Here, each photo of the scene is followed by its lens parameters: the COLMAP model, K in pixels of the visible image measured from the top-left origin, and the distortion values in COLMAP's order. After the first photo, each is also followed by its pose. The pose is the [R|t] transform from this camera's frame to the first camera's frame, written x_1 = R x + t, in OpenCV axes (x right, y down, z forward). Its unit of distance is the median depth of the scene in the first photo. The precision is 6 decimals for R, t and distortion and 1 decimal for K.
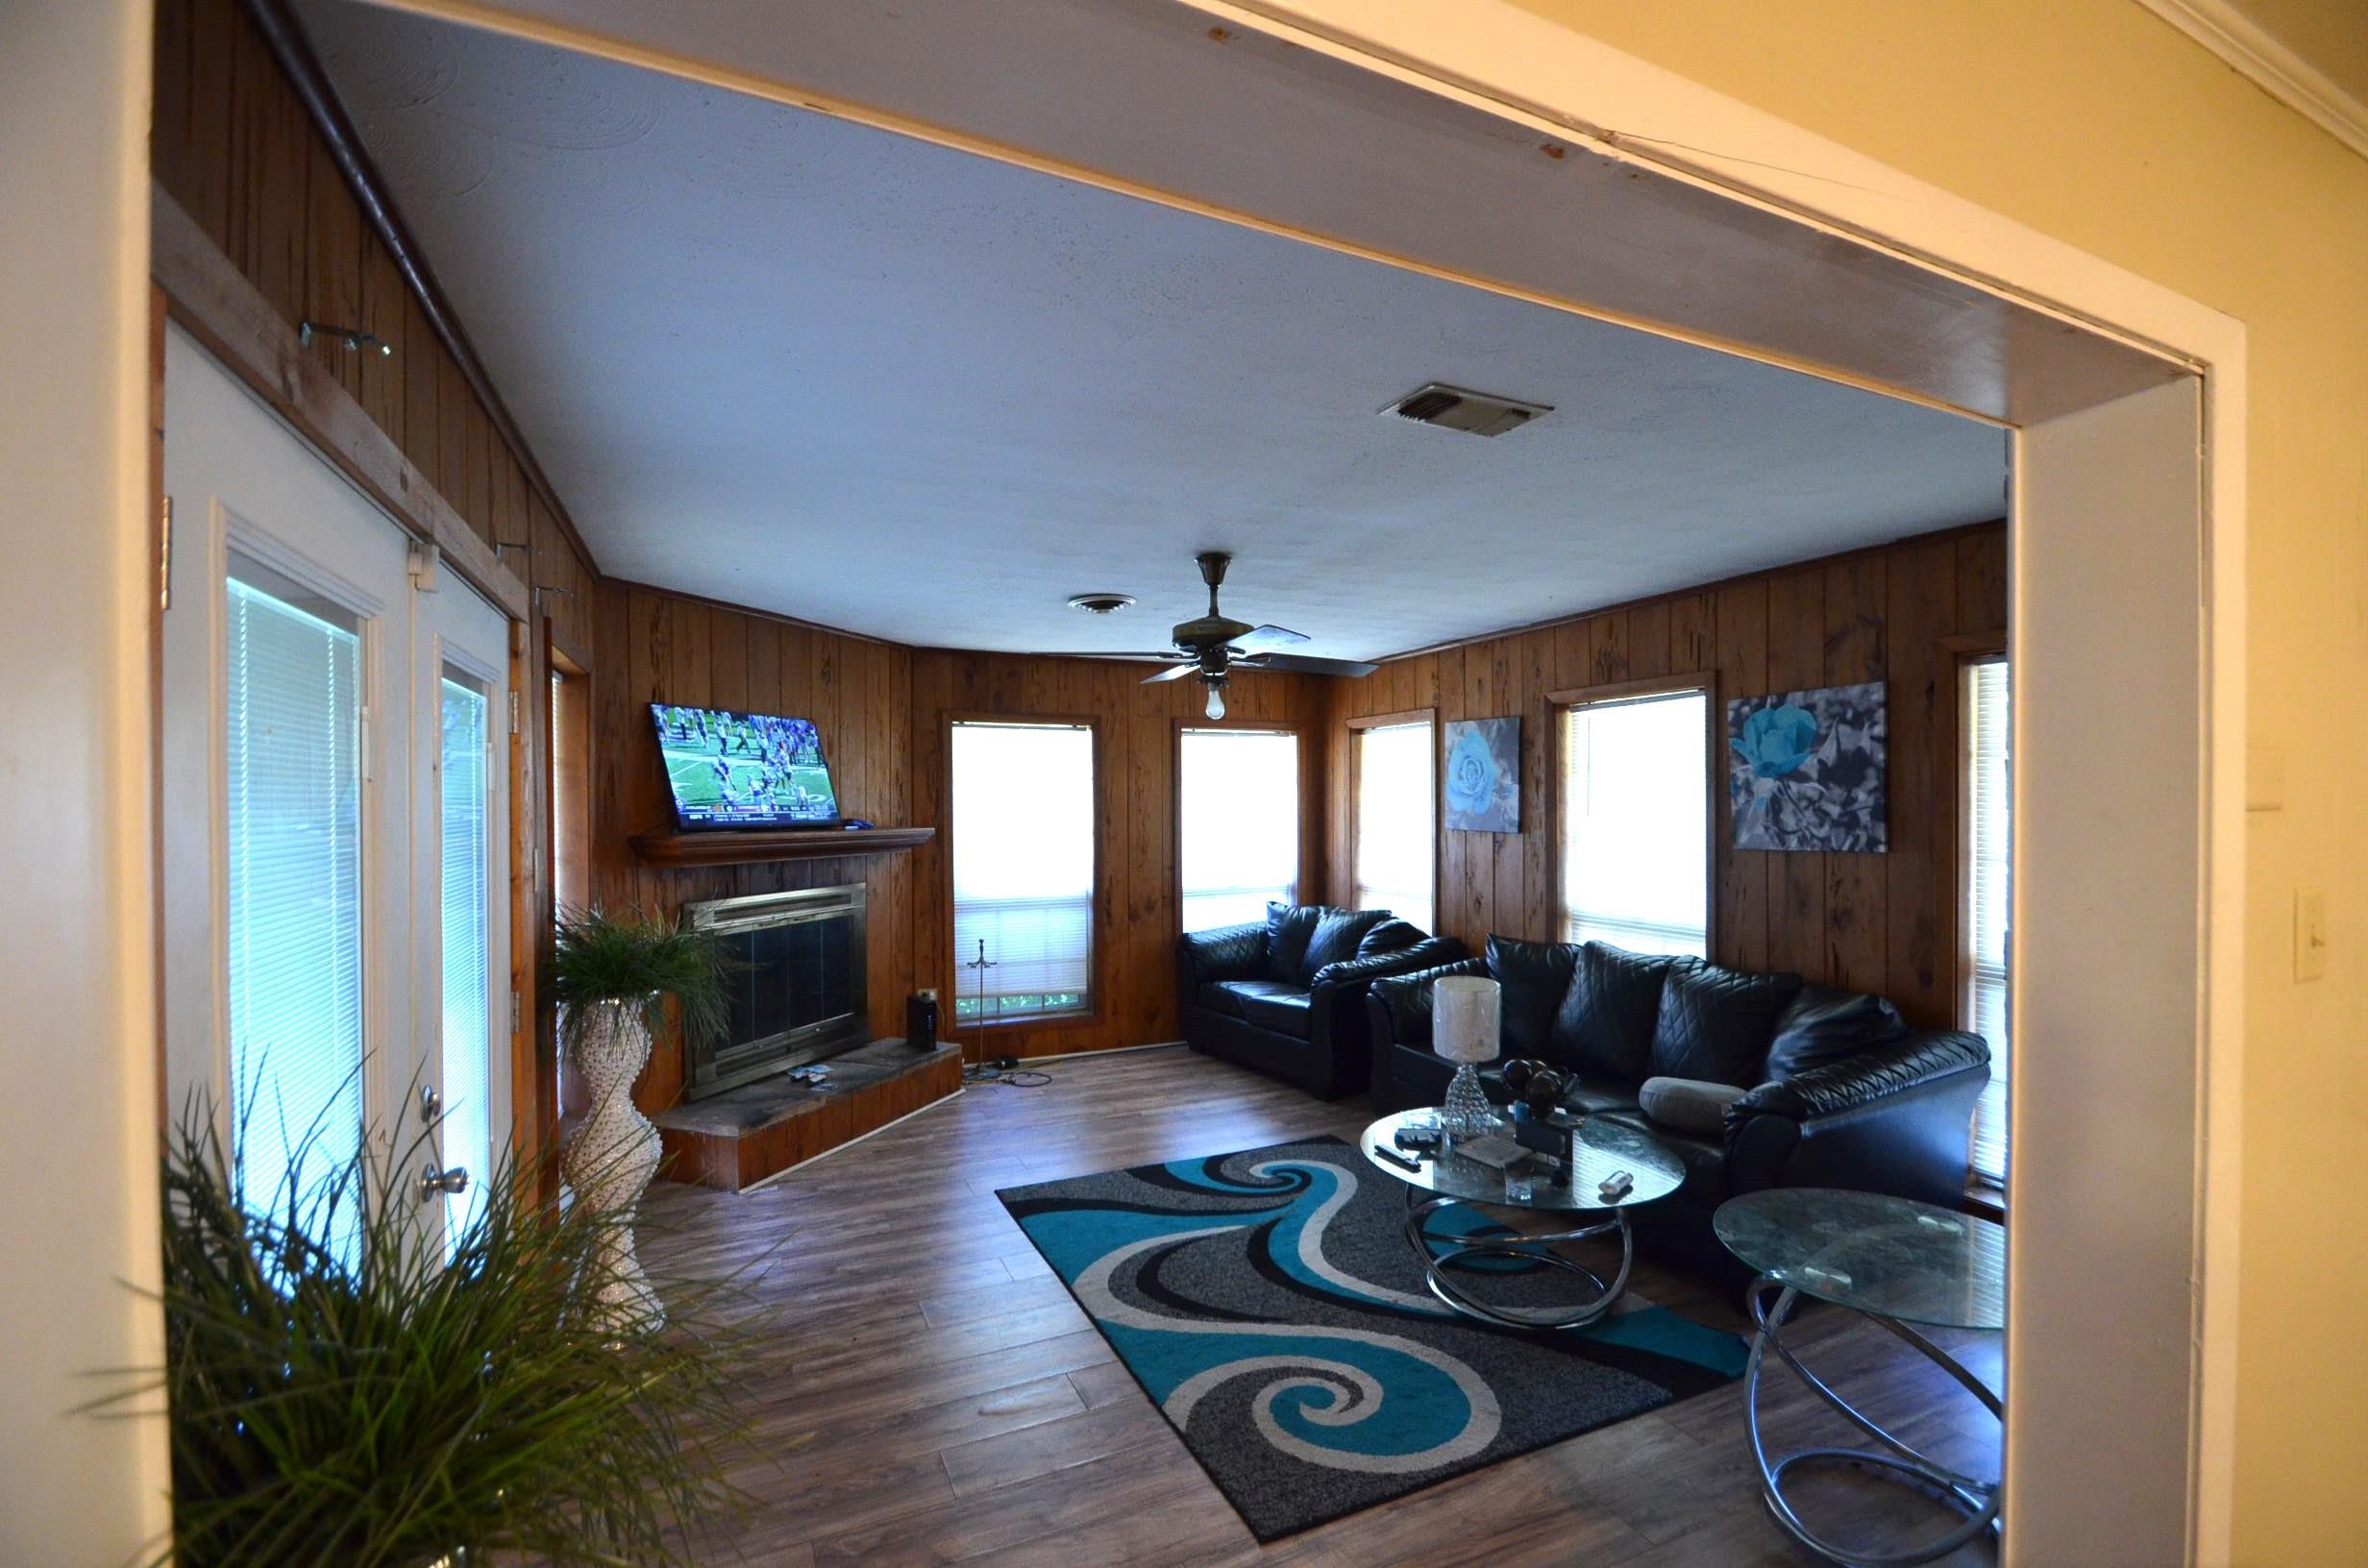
lens RADIAL K [[1017.6, 0, 1189.6], [0, 1017.6, 800.4], [0, 0, 1]] dist [-0.000433, -0.000023]
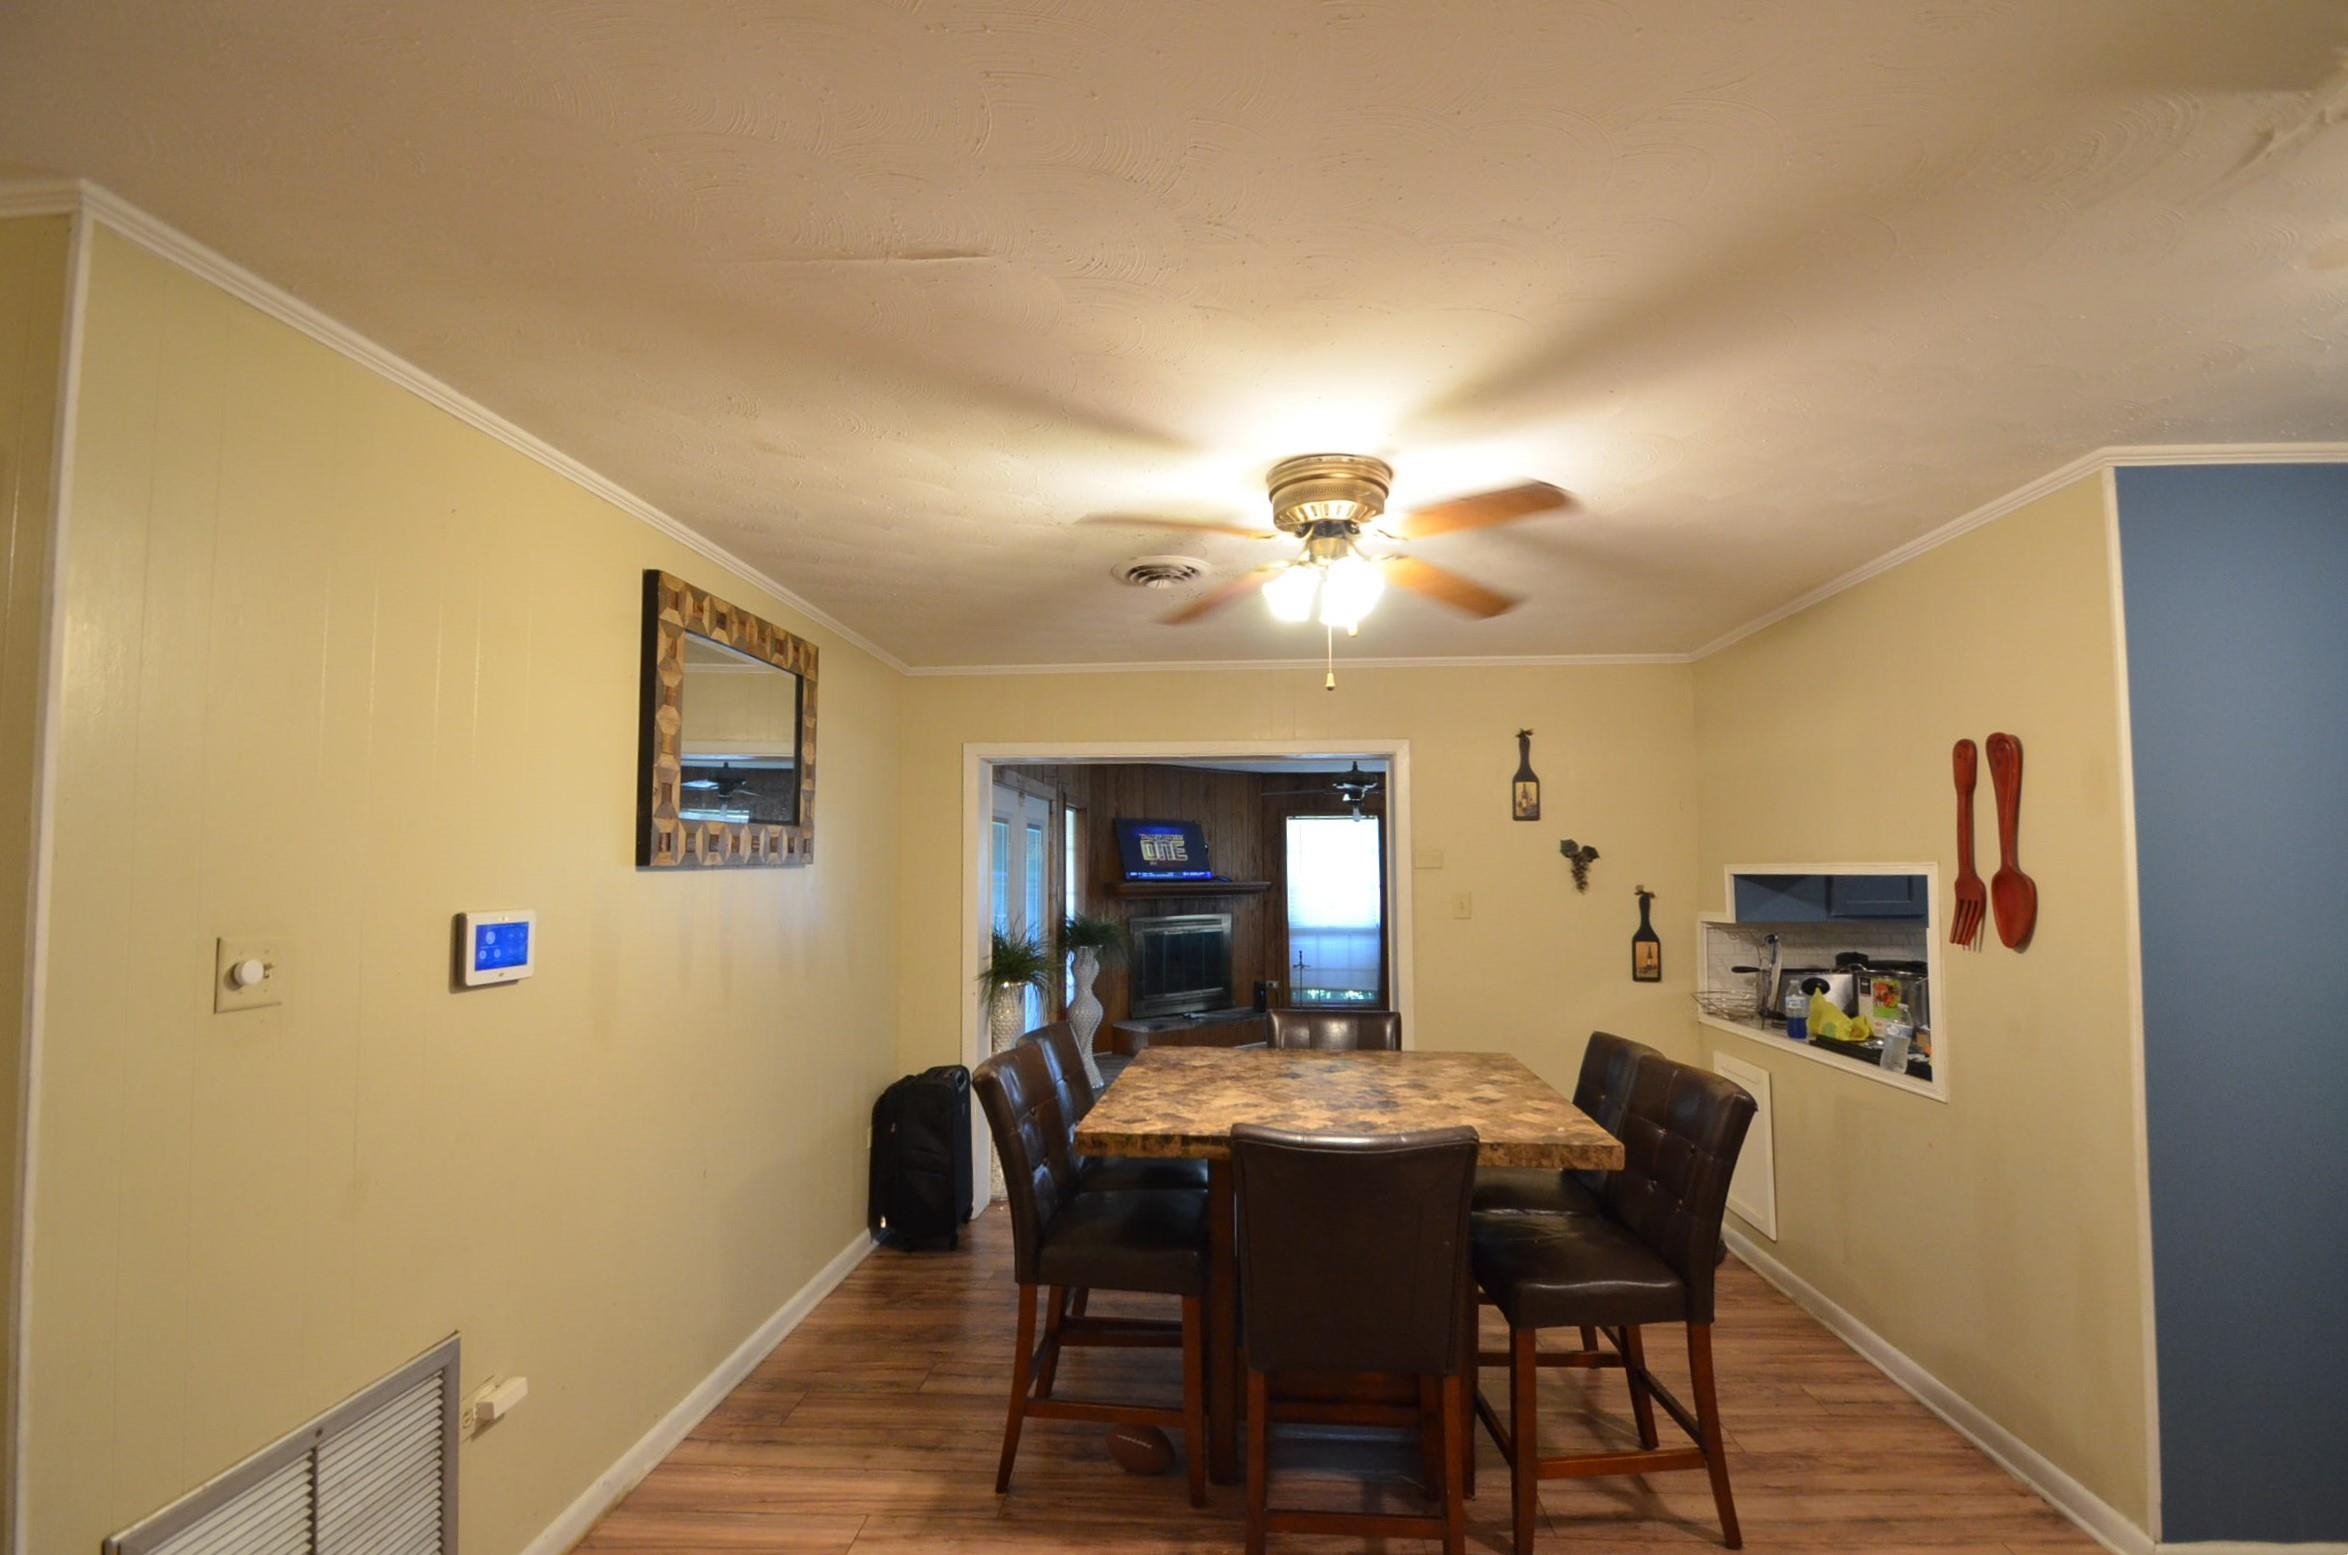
lens RADIAL K [[1009.1, 0, 1178.5], [0, 1009.1, 789.4], [0, 0, 1]] dist [-0.000433, -0.000023]
pose [[0.878202, -0.035162, -0.476995, 0.418947], [0.000789, 0.997399, -0.072072, -0.004789], [0.478289, 0.062917, 0.875946, -0.544999]]
